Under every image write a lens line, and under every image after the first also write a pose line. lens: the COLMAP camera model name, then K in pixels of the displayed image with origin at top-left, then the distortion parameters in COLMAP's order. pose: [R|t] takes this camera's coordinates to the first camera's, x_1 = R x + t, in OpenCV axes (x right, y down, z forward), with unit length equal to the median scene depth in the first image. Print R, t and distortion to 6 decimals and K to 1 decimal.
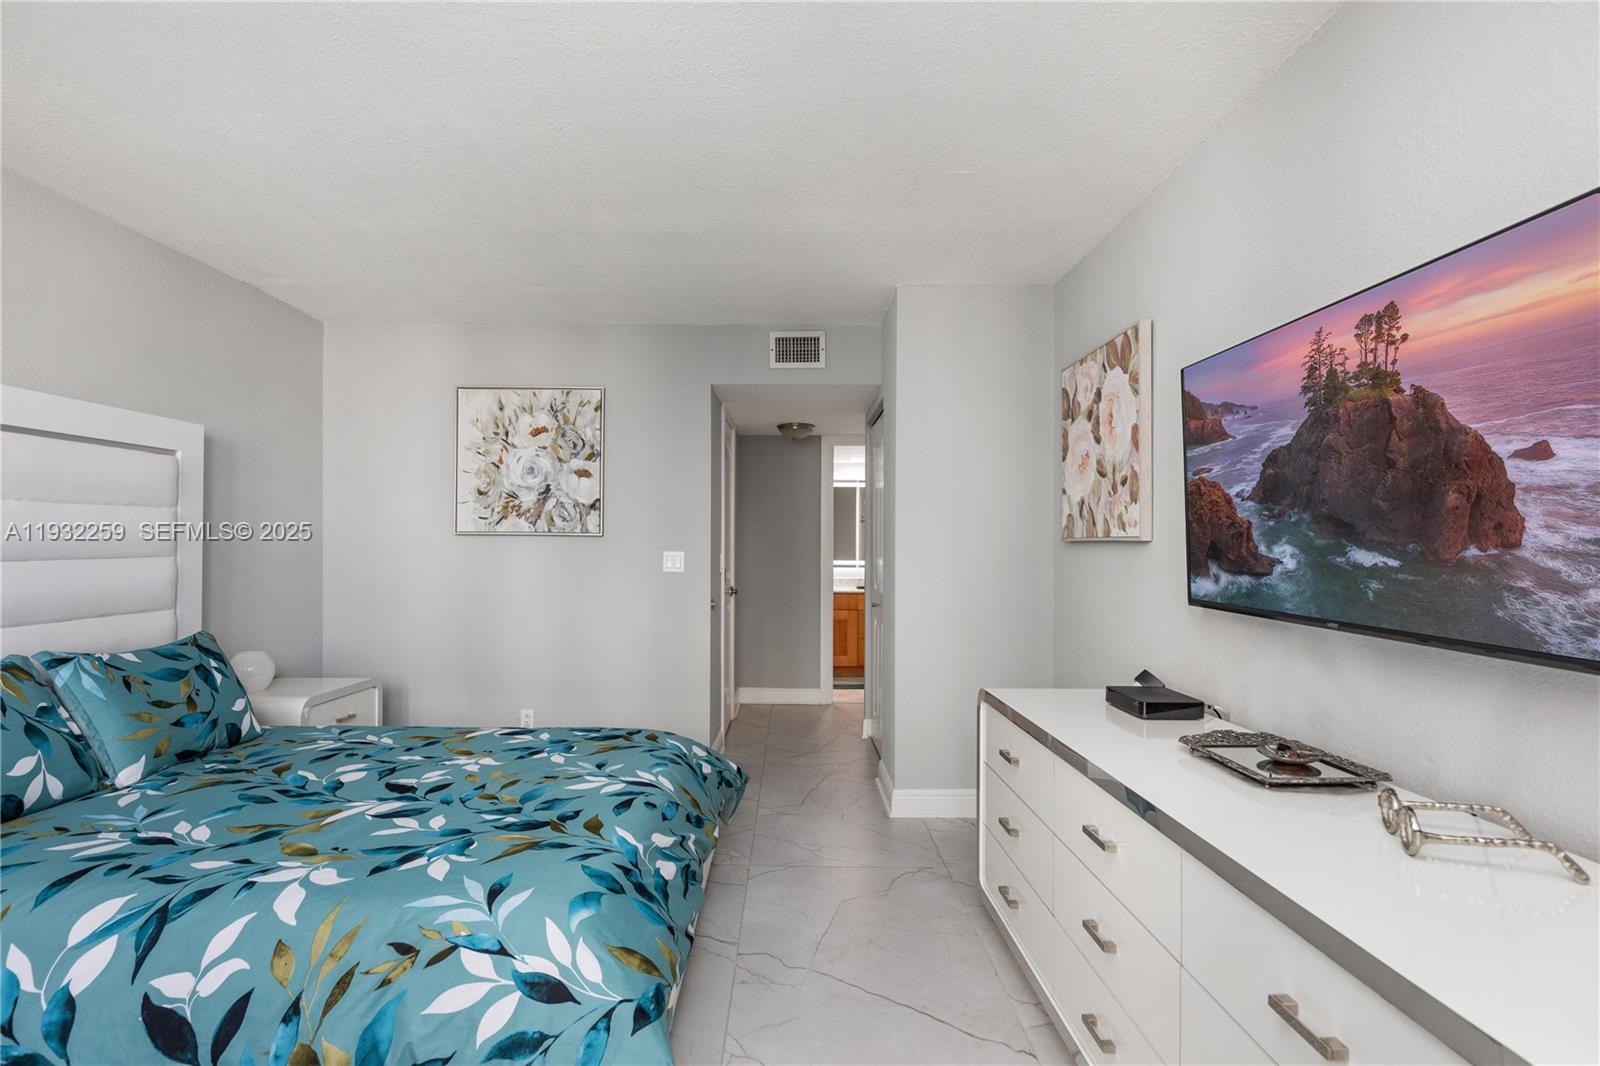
lens RADIAL K [[754.9, 0, 789.0], [0, 754.9, 559.5], [0, 0, 1]] dist [-0.002408, -0.000379]
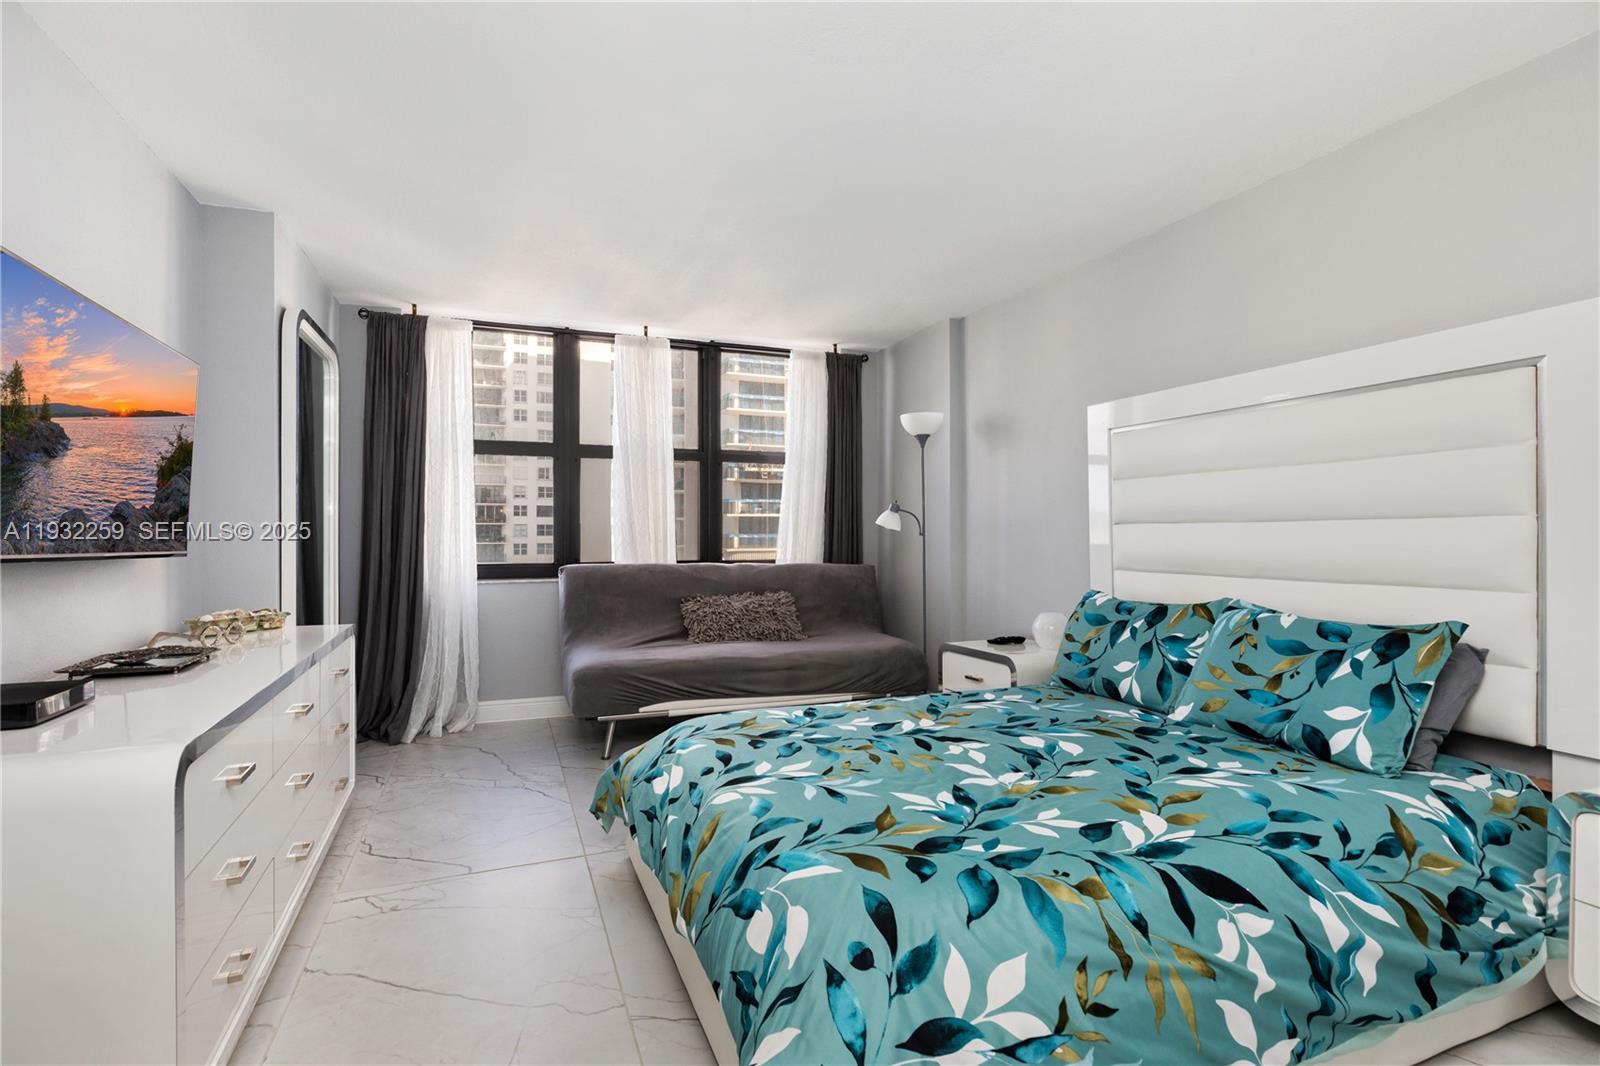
lens RADIAL K [[733.5, 0, 782.8], [0, 733.5, 519.8], [0, 0, 1]] dist [-0.001359, -0.000141]
pose [[-0.929616, -0.010245, -0.368387, 0.071338], [-0.009123, 0.999947, -0.004787, 0.013573], [0.368416, -0.001089, -0.929660, 1.916015]]
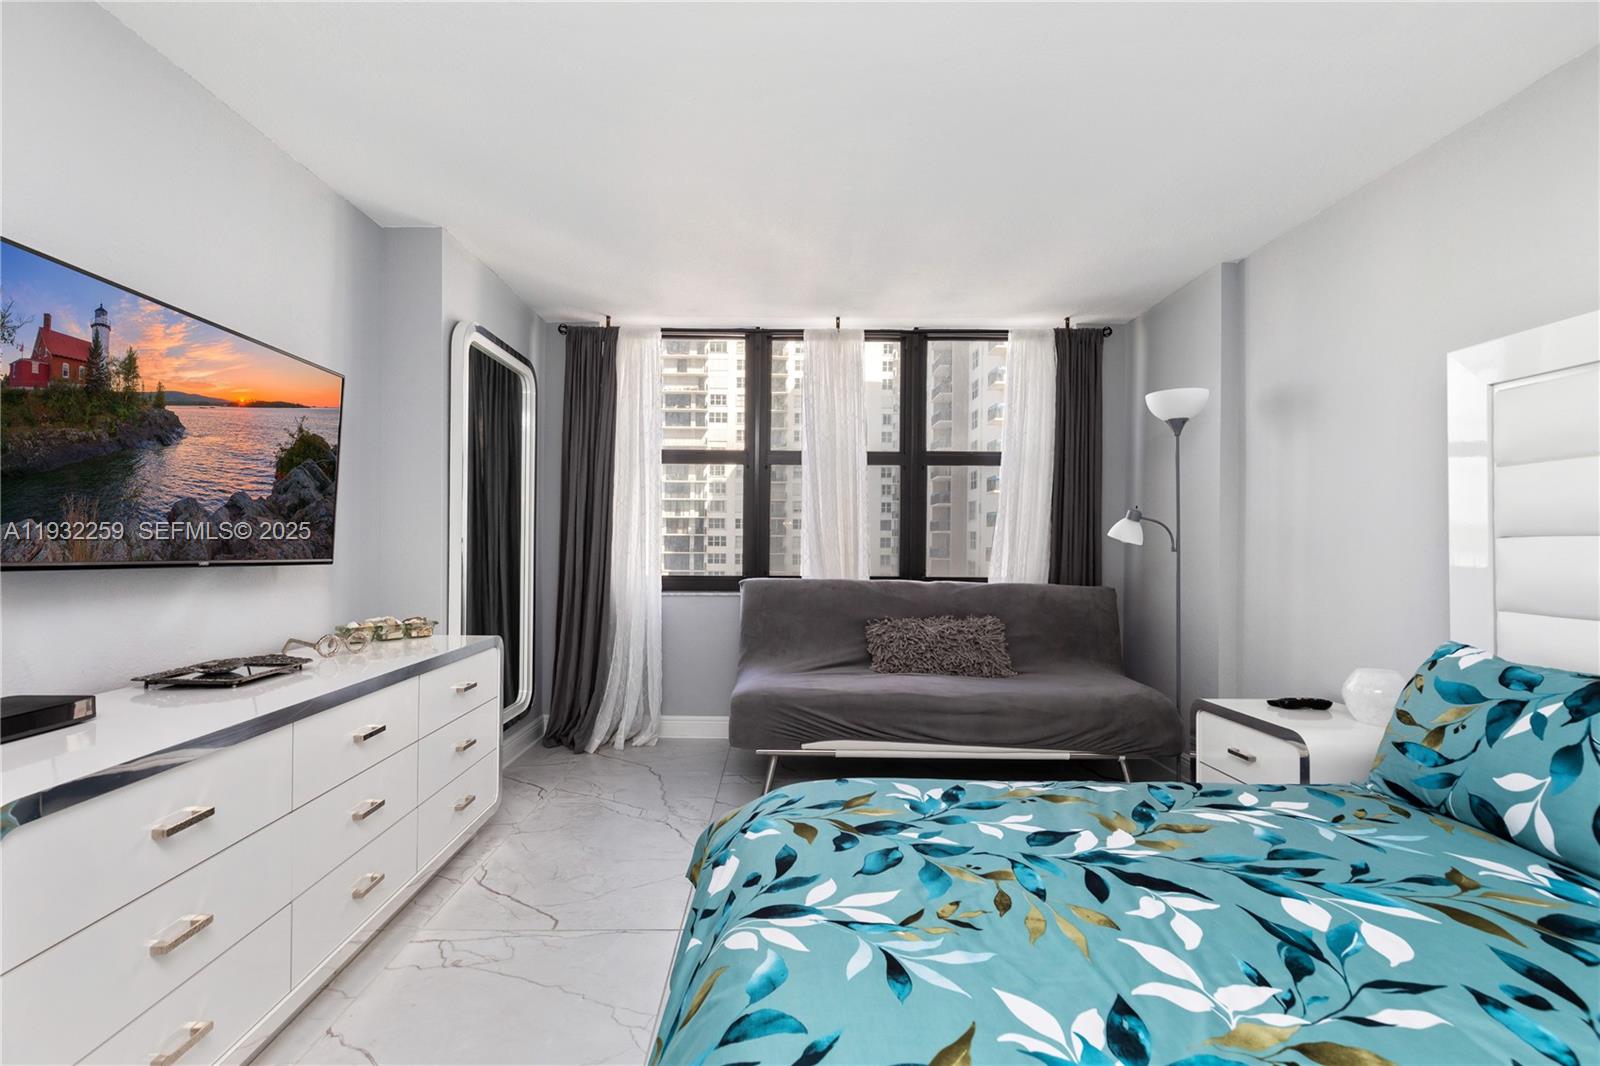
lens RADIAL K [[716.4, 0, 790.2], [0, 716.4, 537.6], [0, 0, 1]] dist [0.007239, -0.001328]
pose [[-0.999759, -0.012305, -0.018158, -0.205125], [-0.012414, 0.999905, 0.005932, 0.015542], [0.018083, 0.006156, -0.999818, 1.660433]]
